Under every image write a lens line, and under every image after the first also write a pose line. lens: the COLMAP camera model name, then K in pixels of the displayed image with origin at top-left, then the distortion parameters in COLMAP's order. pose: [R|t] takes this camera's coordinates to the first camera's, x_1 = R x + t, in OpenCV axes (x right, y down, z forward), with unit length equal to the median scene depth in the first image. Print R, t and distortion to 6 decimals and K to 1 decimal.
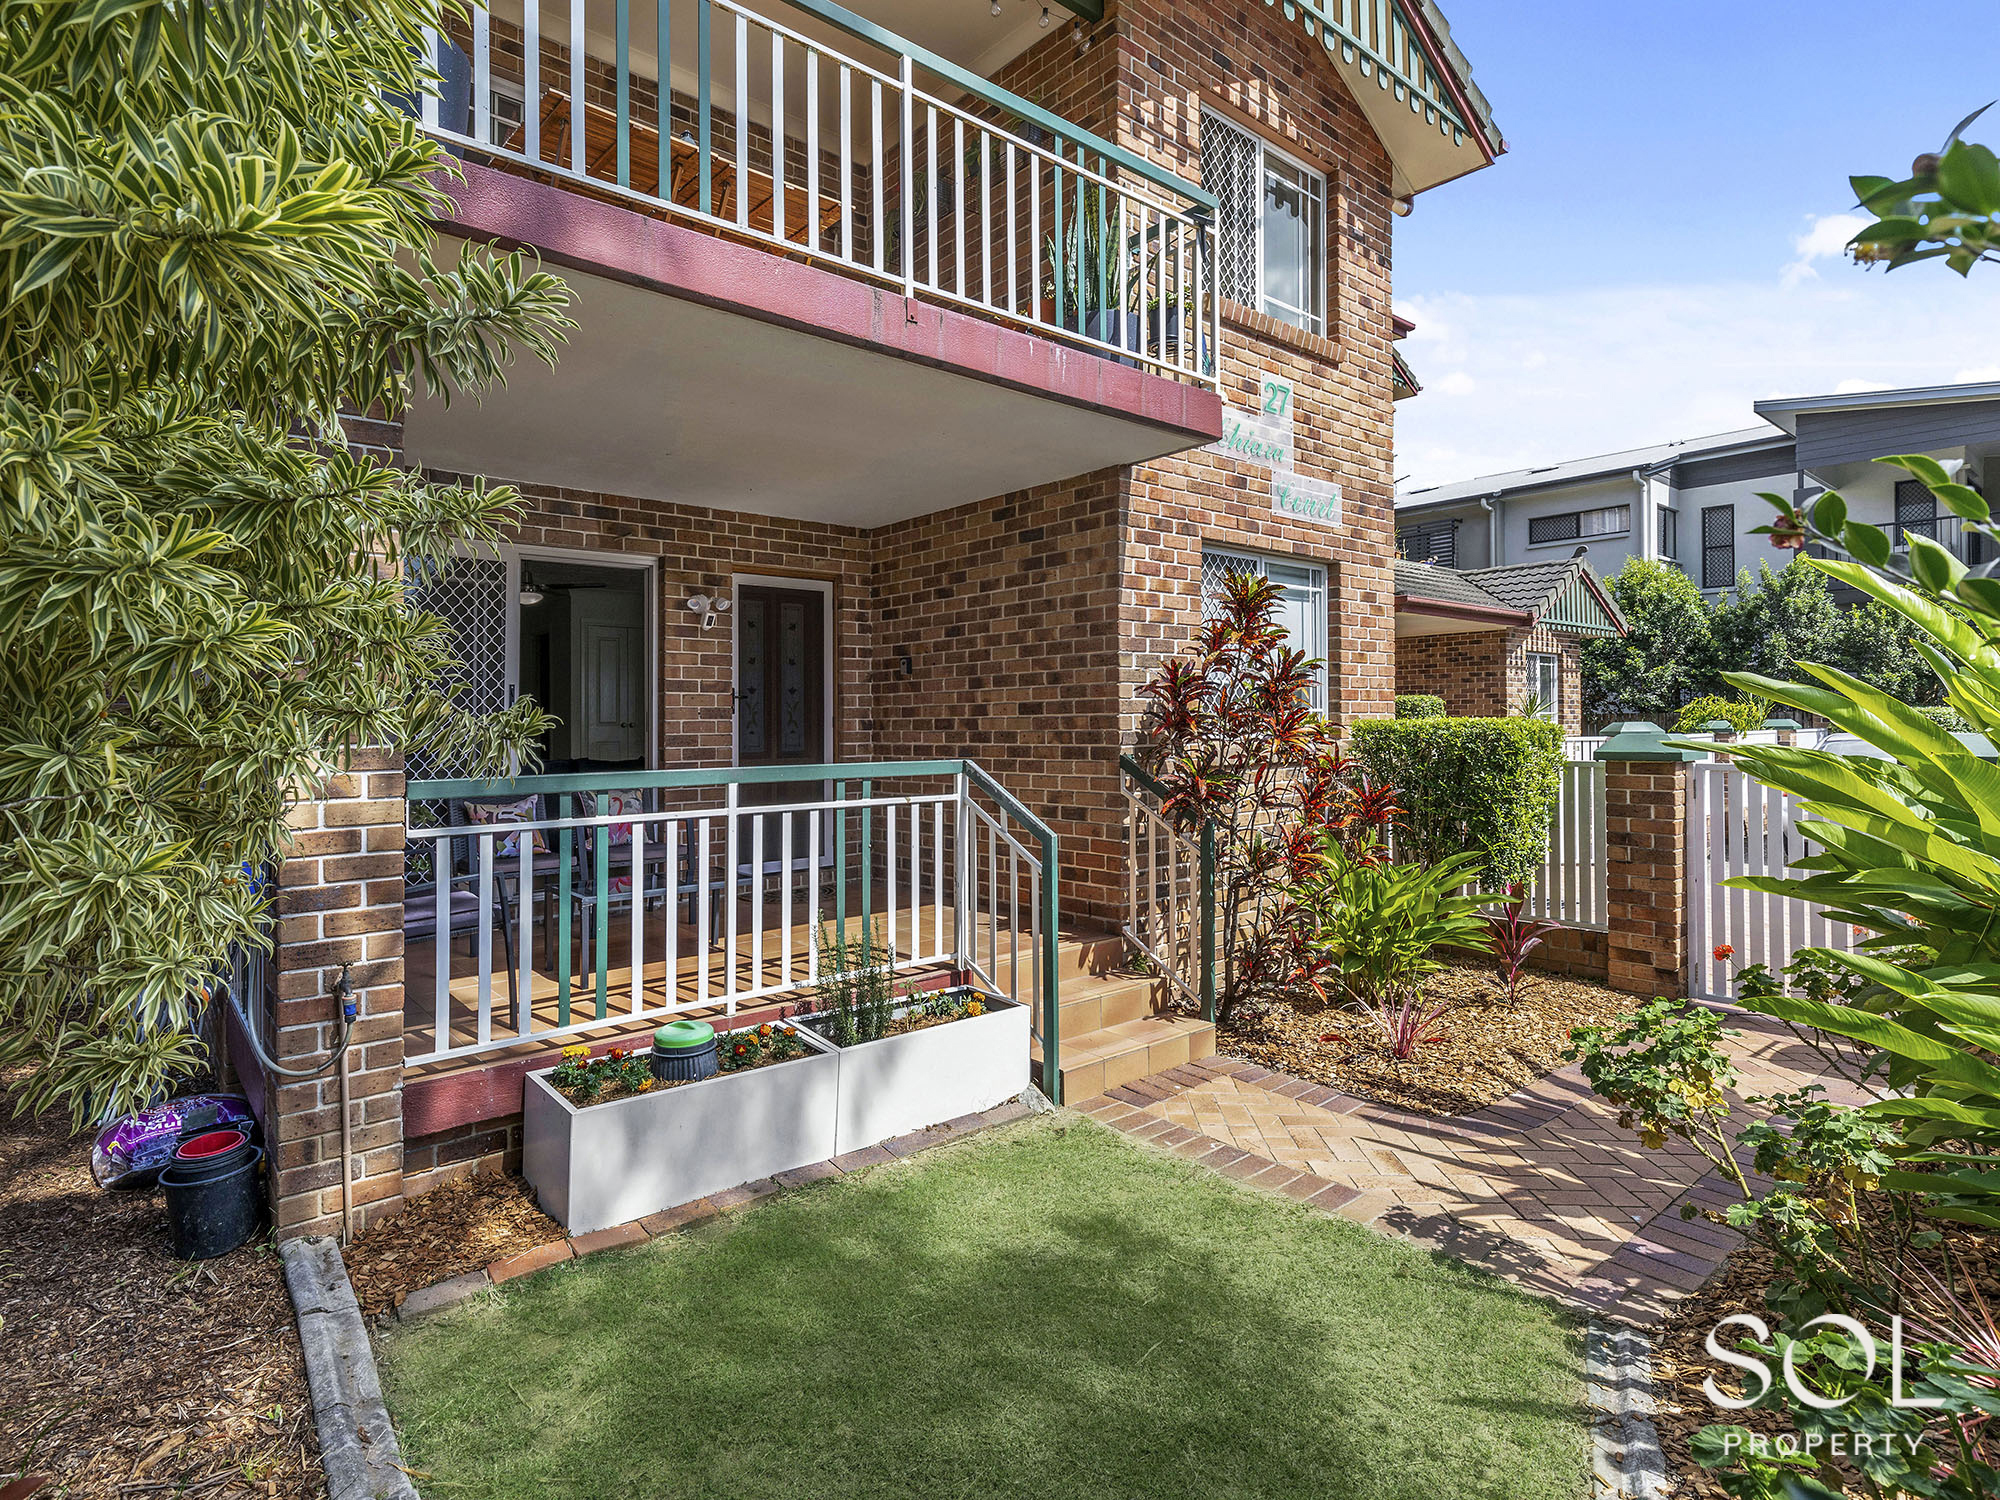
lens RADIAL K [[1050.5, 0, 994.8], [0, 1050.5, 736.6], [0, 0, 1]] dist [0.020403, 0.001518]
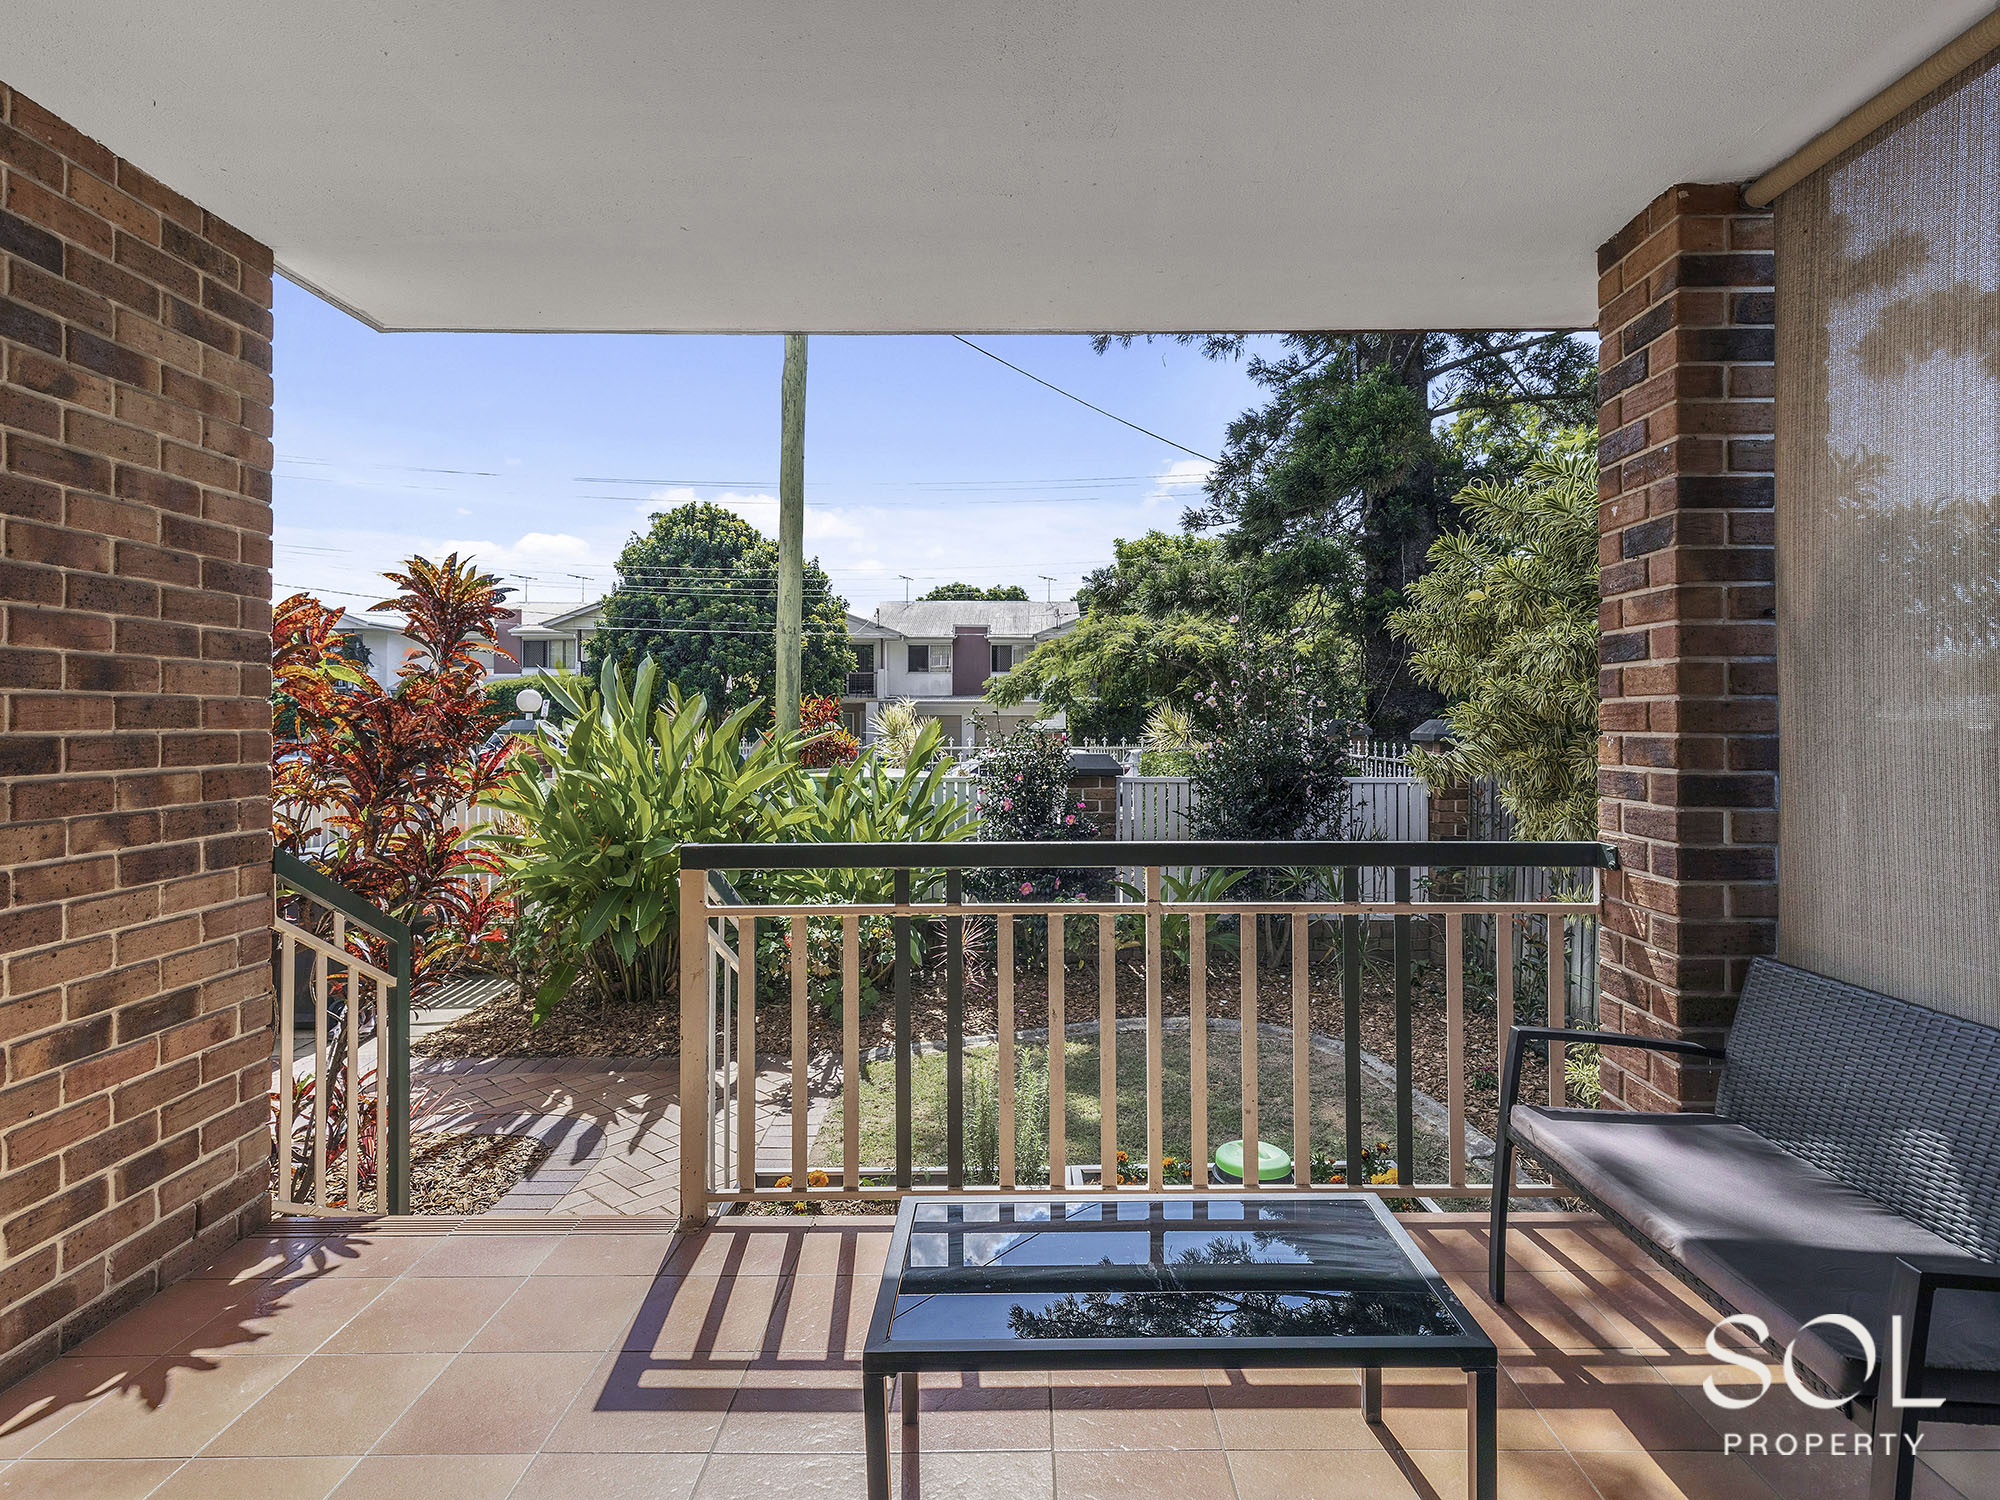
lens RADIAL K [[1050.5, 0, 995.8], [0, 1050.5, 731.5], [0, 0, 1]] dist [0.020403, 0.001518]
pose [[-0.745741, -0.005810, 0.666210, -0.434516], [0.005455, 0.999875, 0.014826, -0.039318], [-0.666213, 0.014691, -0.745617, 1.079554]]
